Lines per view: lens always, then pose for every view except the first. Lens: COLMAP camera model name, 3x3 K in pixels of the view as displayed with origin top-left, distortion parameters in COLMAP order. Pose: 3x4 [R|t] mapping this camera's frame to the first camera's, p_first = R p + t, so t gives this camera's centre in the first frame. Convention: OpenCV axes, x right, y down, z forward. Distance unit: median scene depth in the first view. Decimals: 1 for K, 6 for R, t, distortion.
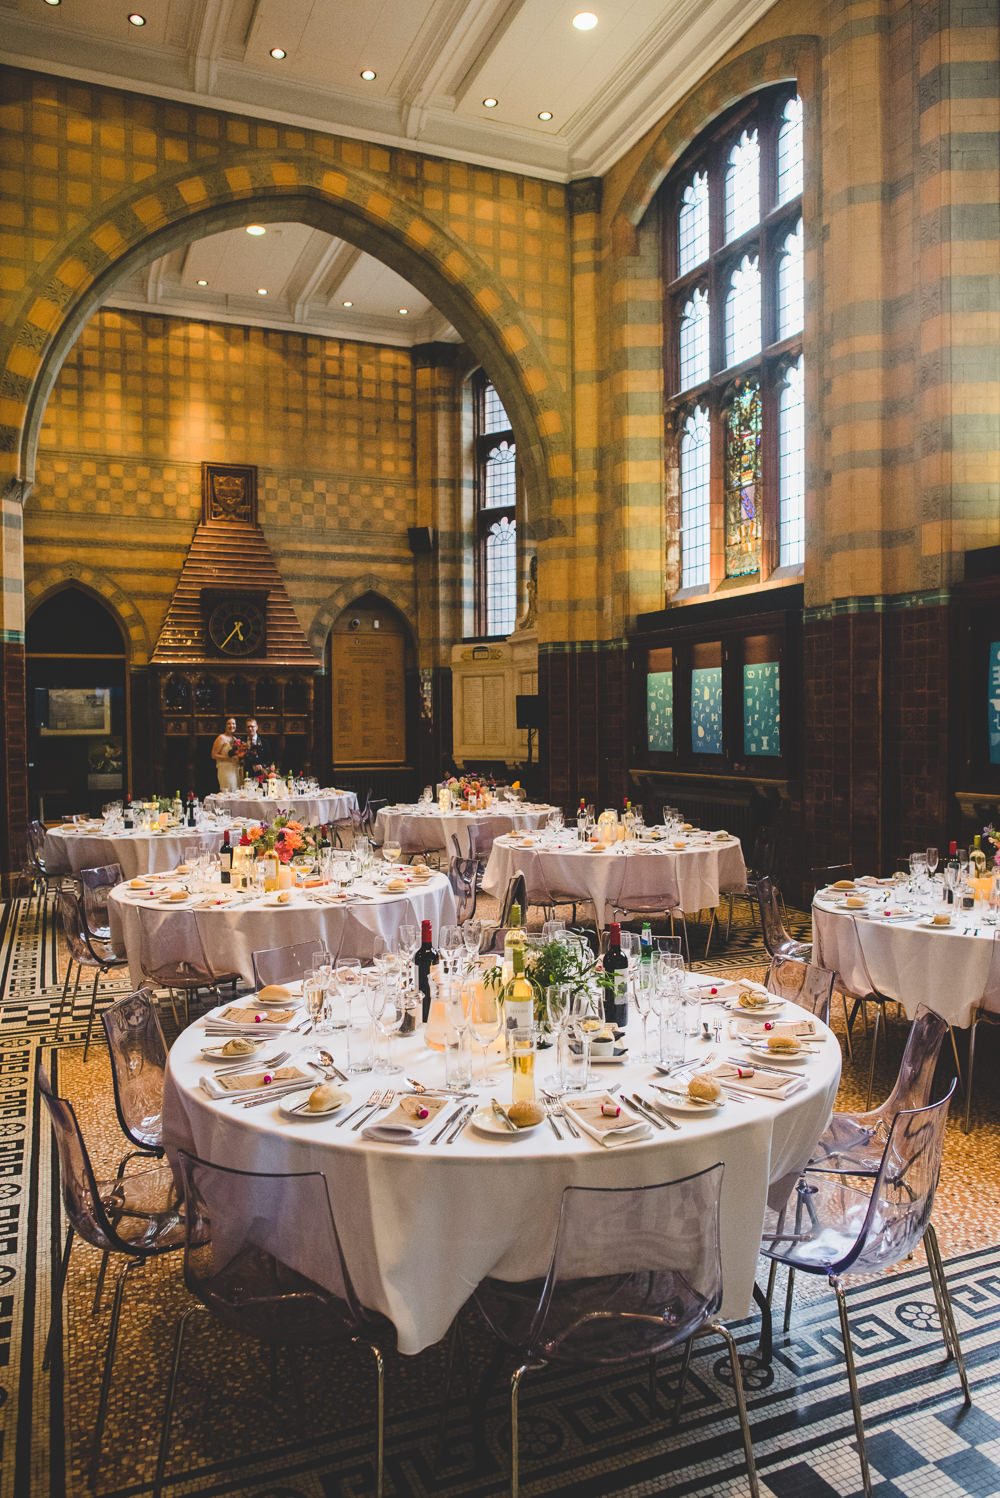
lens RADIAL K [[1048.9, 0, 506.0], [0, 1048.9, 757.7], [0, 0, 1]] dist [-0.038559, 0.004706]
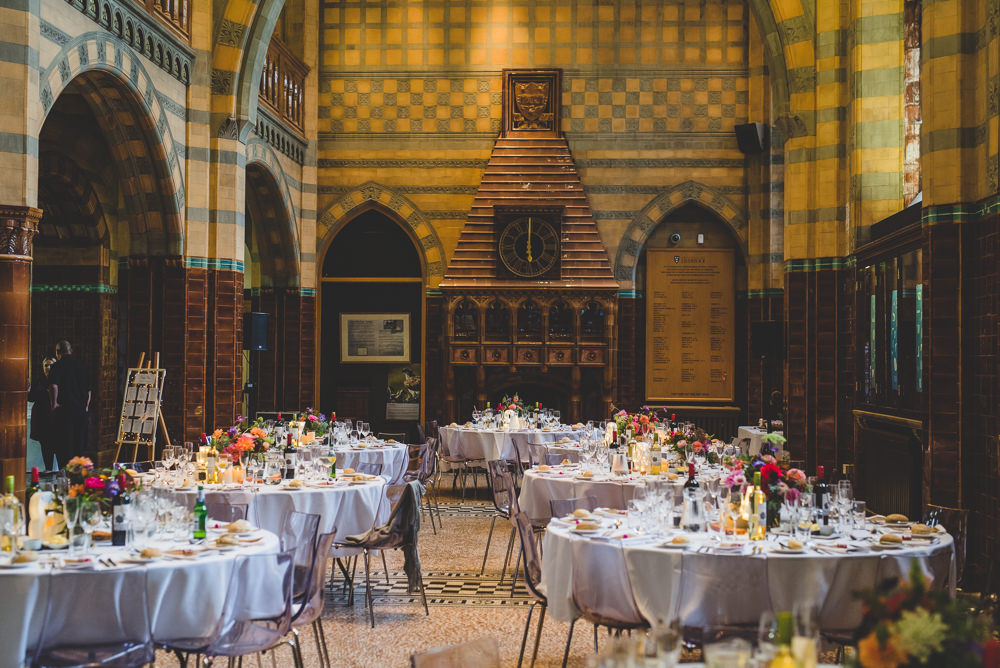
lens RADIAL K [[1407.4, 0, 500.4], [0, 1407.4, 332.4], [0, 0, 1]] dist [-0.004237, 0.000000]
pose [[0.885451, 0.006407, -0.464688, 0.290869], [-0.031376, 0.998448, -0.046020, 0.007485], [0.463672, 0.055329, 0.884278, -0.096104]]
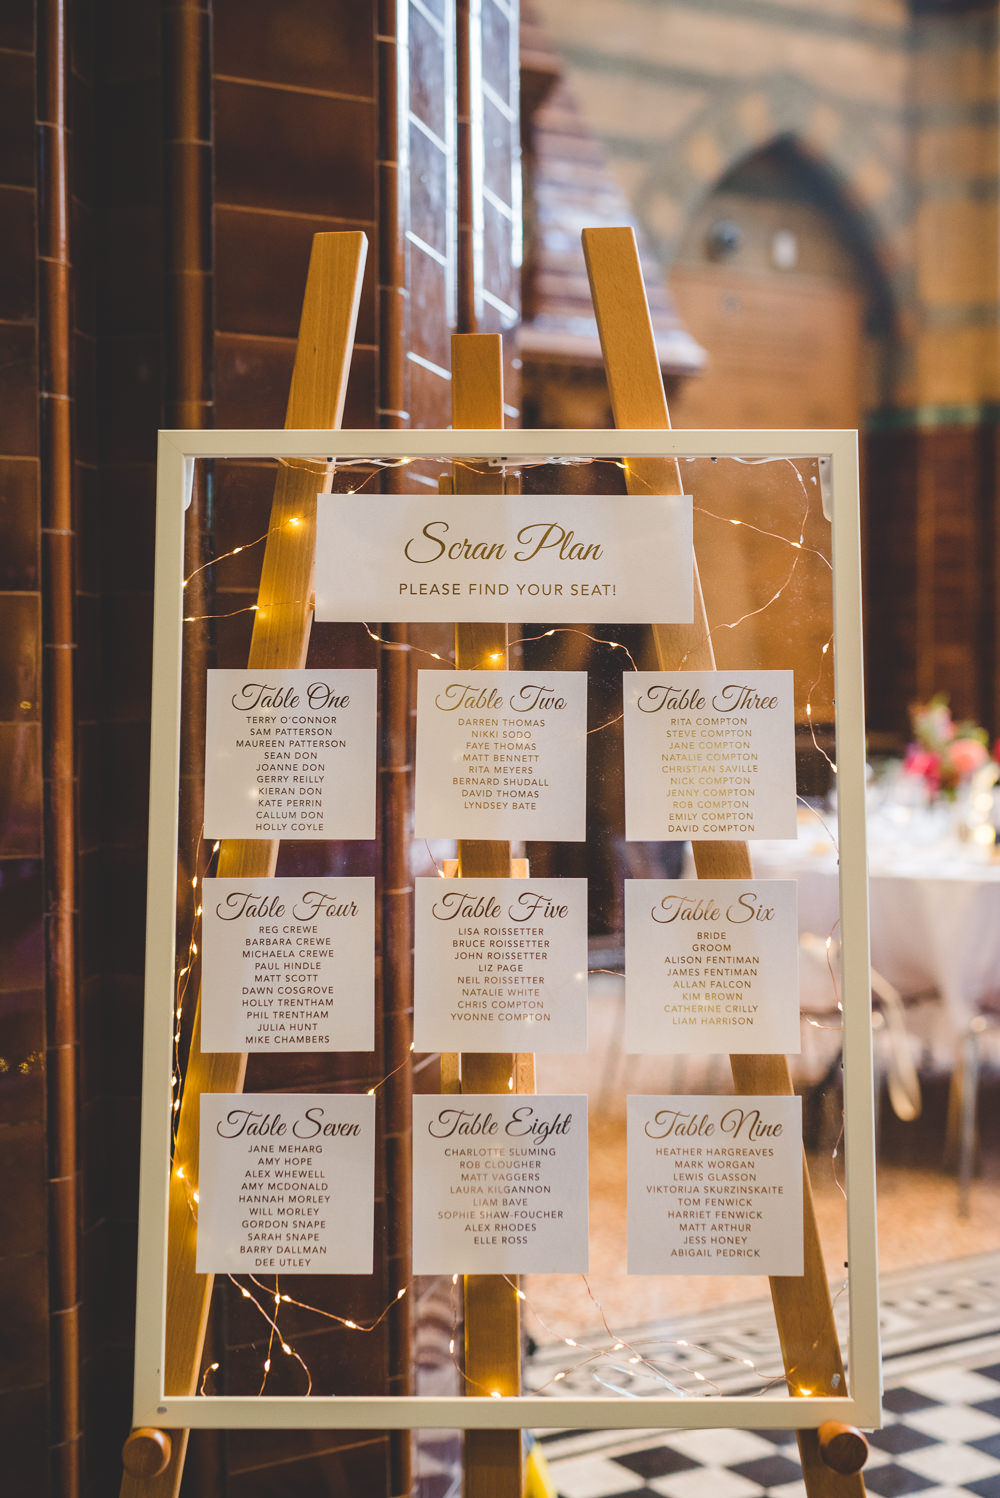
lens RADIAL K [[2108.3, 0, 497.3], [0, 2108.3, 749.3], [0, 0, 1]] dist [-0.004237, 0.000000]
pose [[0.987613, -0.003859, 0.156865, -0.323681], [0.003791, 0.999993, 0.000730, 0.012107], [-0.156866, -0.000126, 0.987620, 0.470777]]
